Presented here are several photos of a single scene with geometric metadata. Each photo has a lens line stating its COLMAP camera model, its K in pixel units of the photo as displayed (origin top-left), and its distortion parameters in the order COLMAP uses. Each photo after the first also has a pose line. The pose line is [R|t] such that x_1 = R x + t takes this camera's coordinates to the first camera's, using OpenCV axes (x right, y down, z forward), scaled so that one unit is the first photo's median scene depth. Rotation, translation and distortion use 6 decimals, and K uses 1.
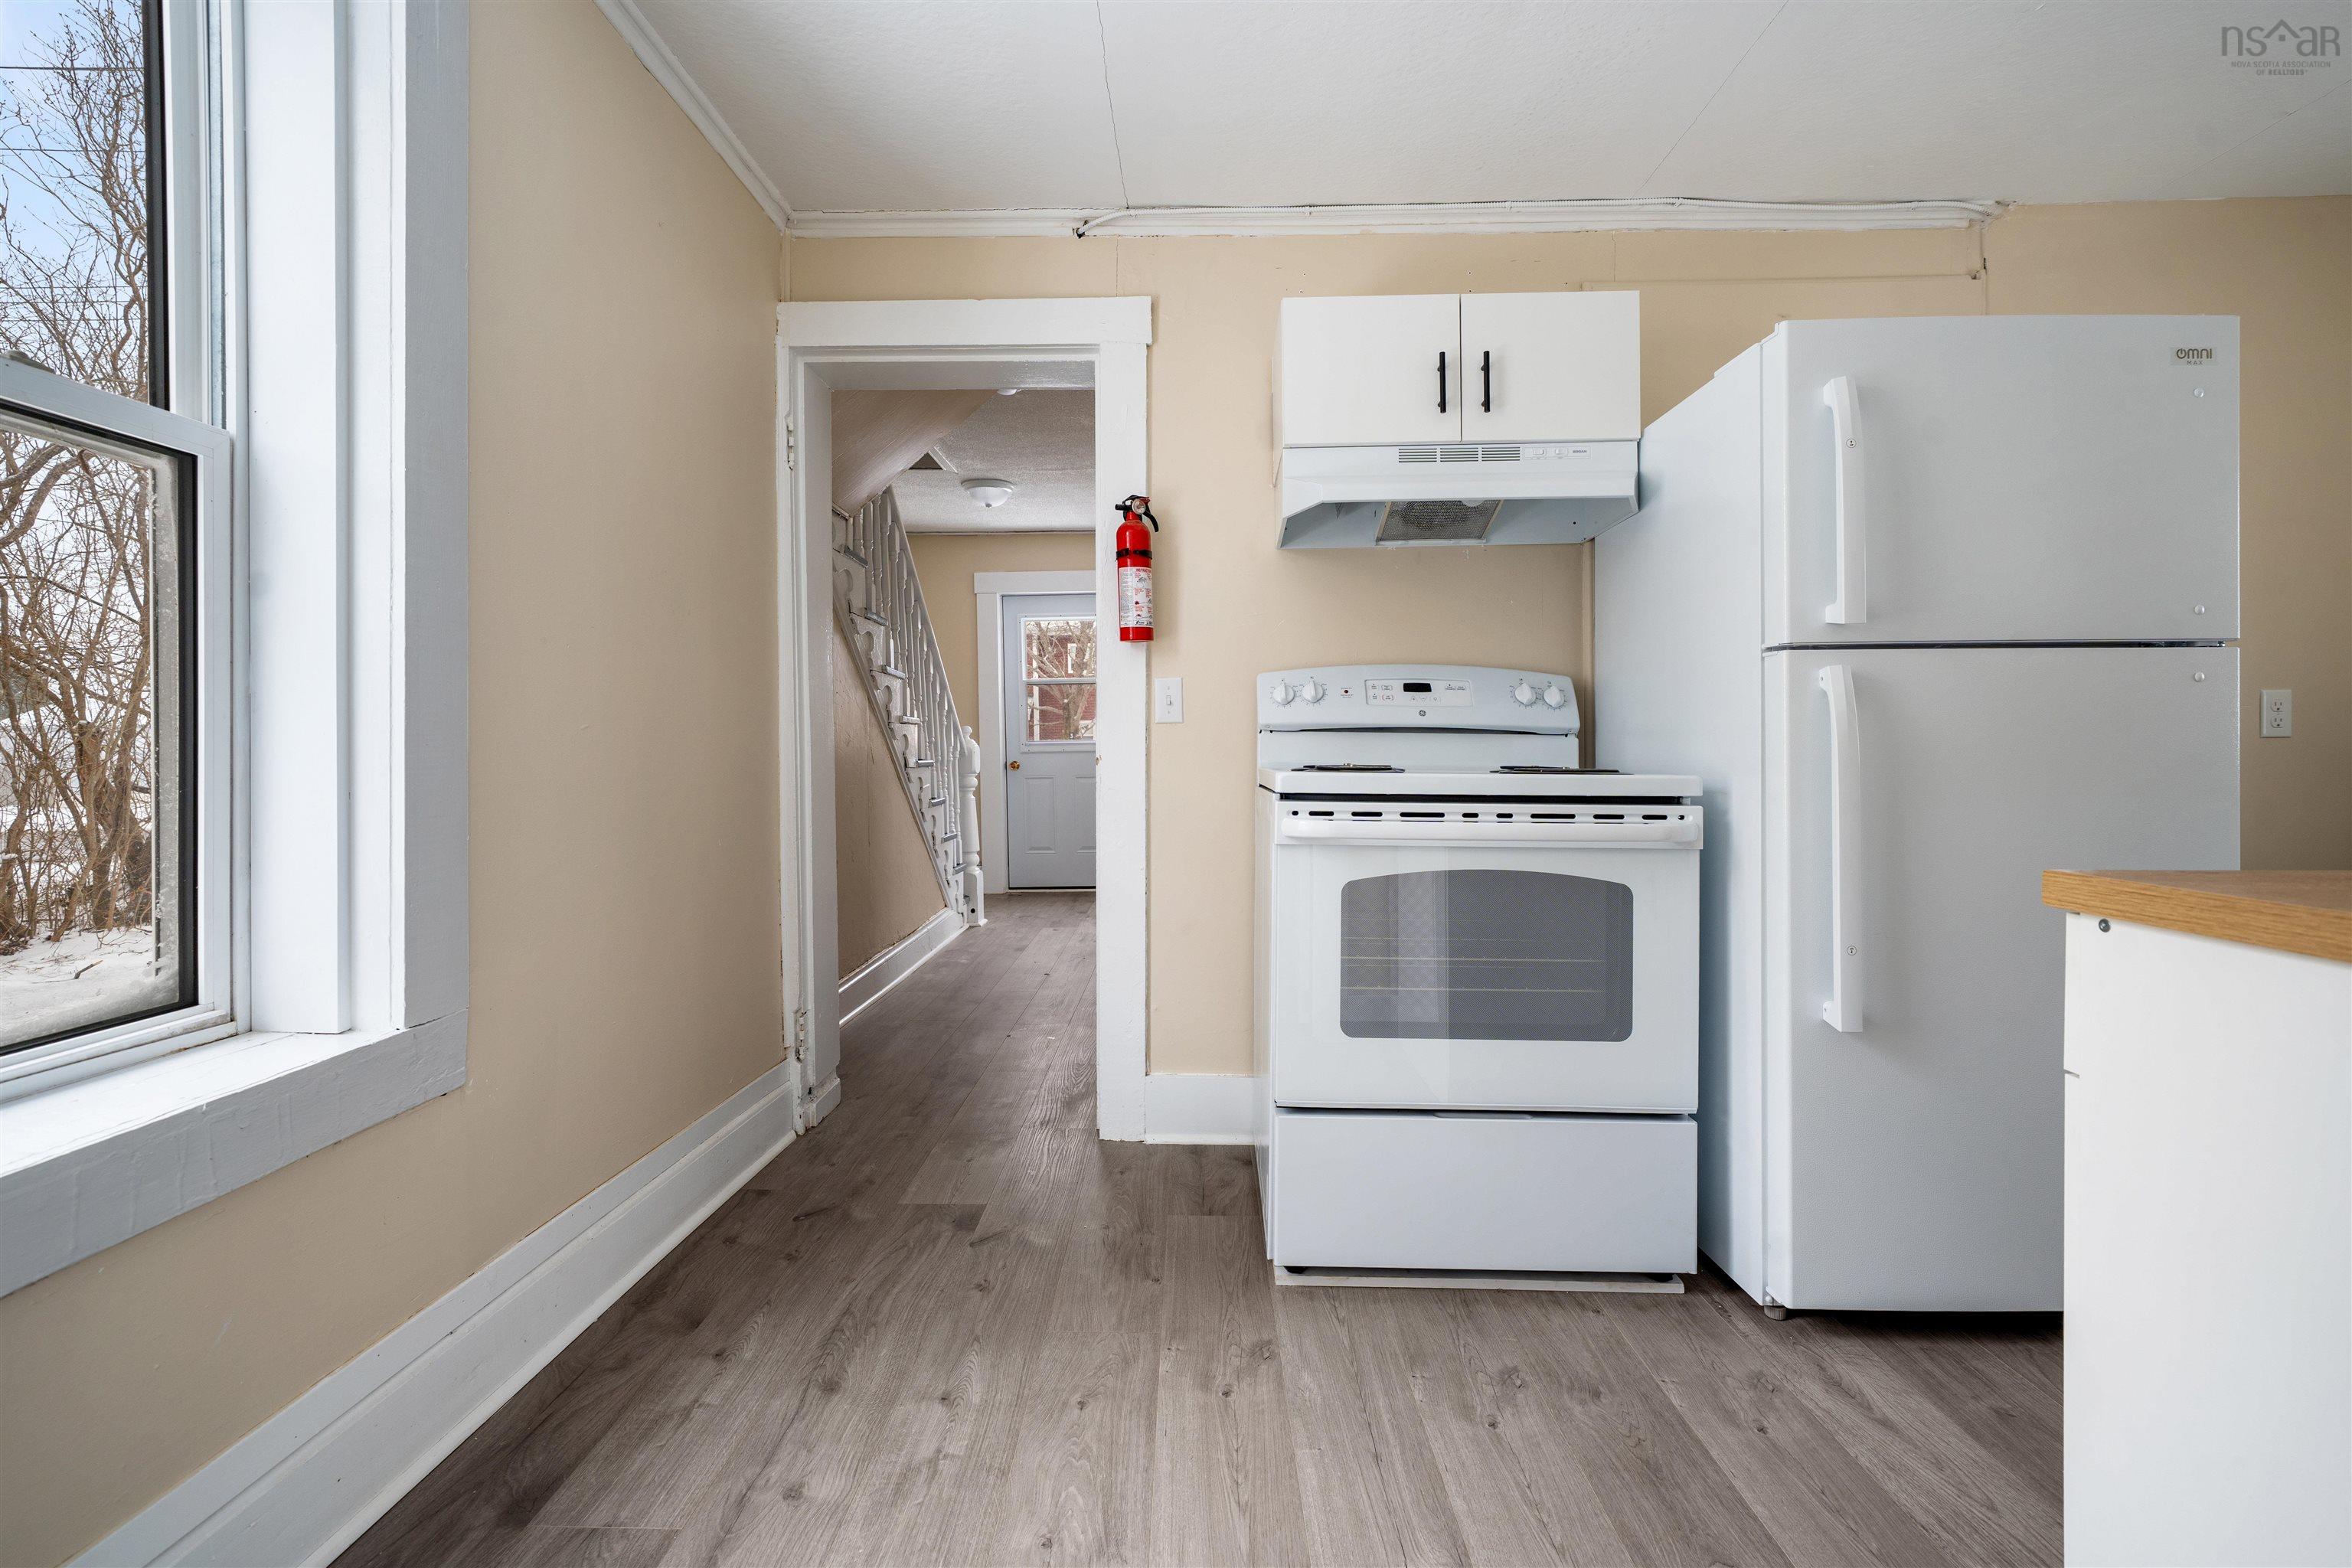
lens RADIAL K [[973.8, 0, 1173.7], [0, 973.8, 755.3], [0, 0, 1]] dist [-0.002816, 0.000267]
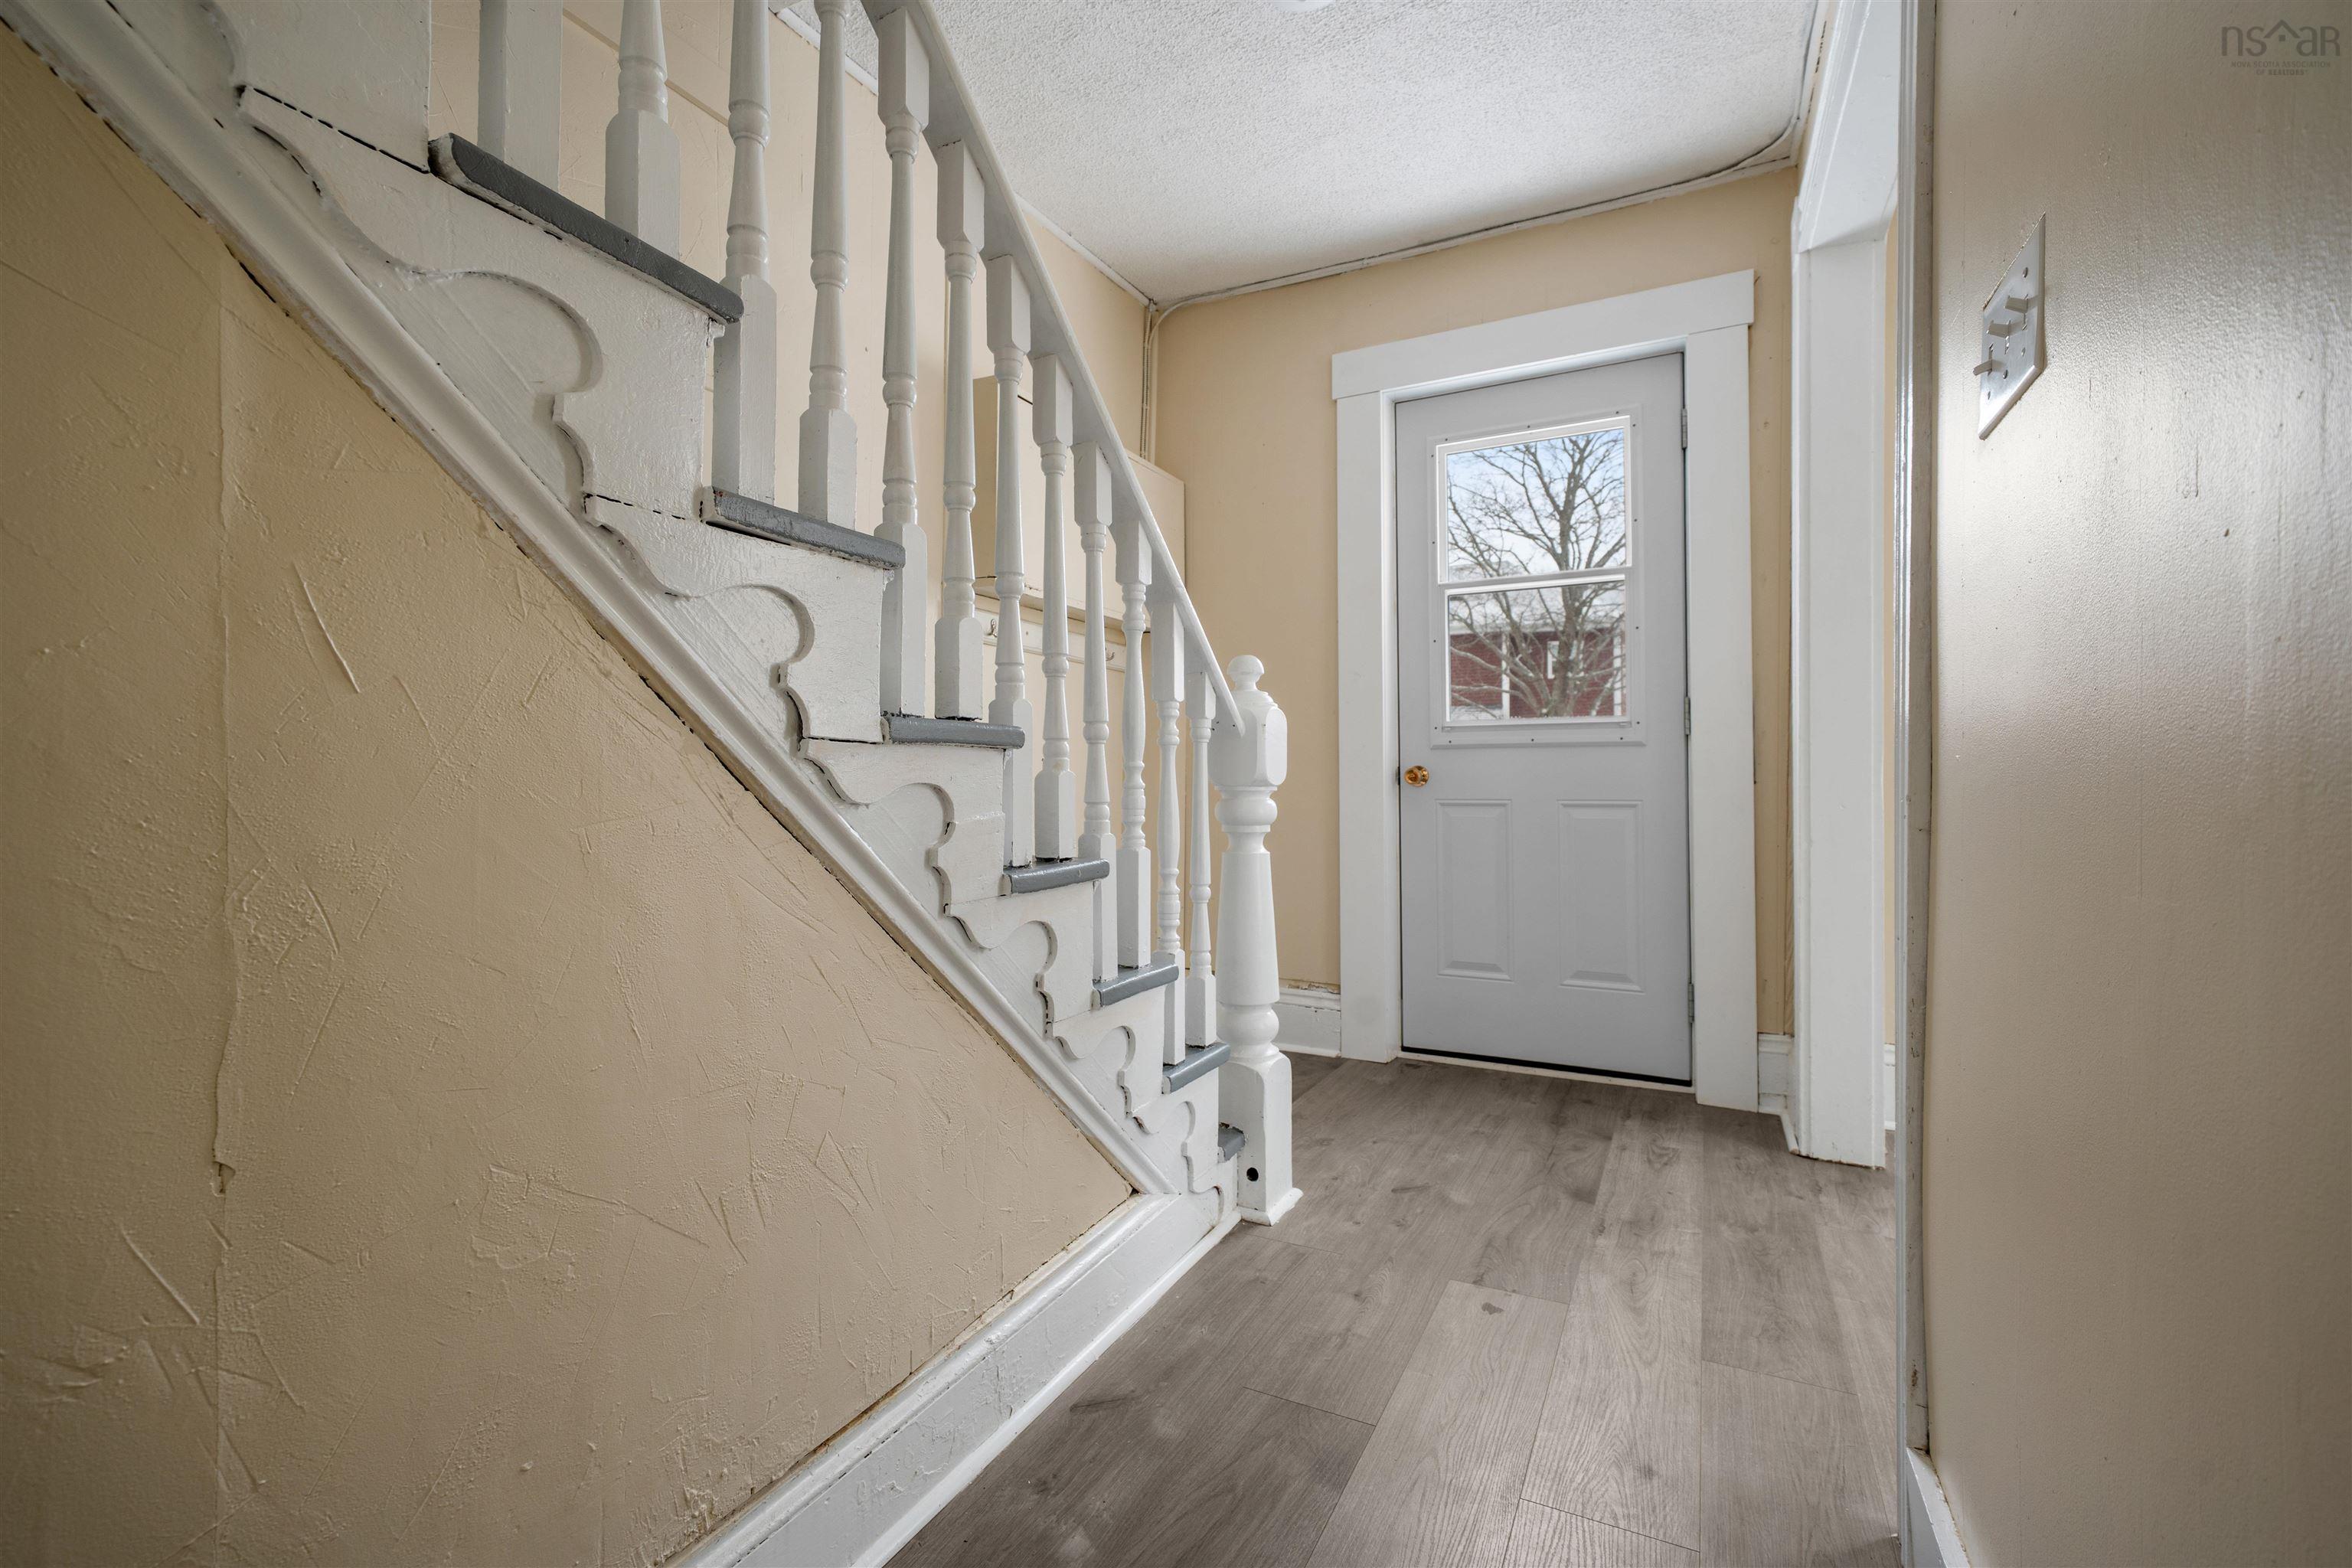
lens RADIAL K [[1039.7, 0, 1176.3], [0, 1039.7, 773.0], [0, 0, 1]] dist [0.006099, 0.000836]
pose [[0.900179, 0.009128, -0.435424, -0.221484], [-0.012505, 0.999910, -0.004891, 0.053012], [0.435340, 0.009848, 0.900212, 2.102523]]
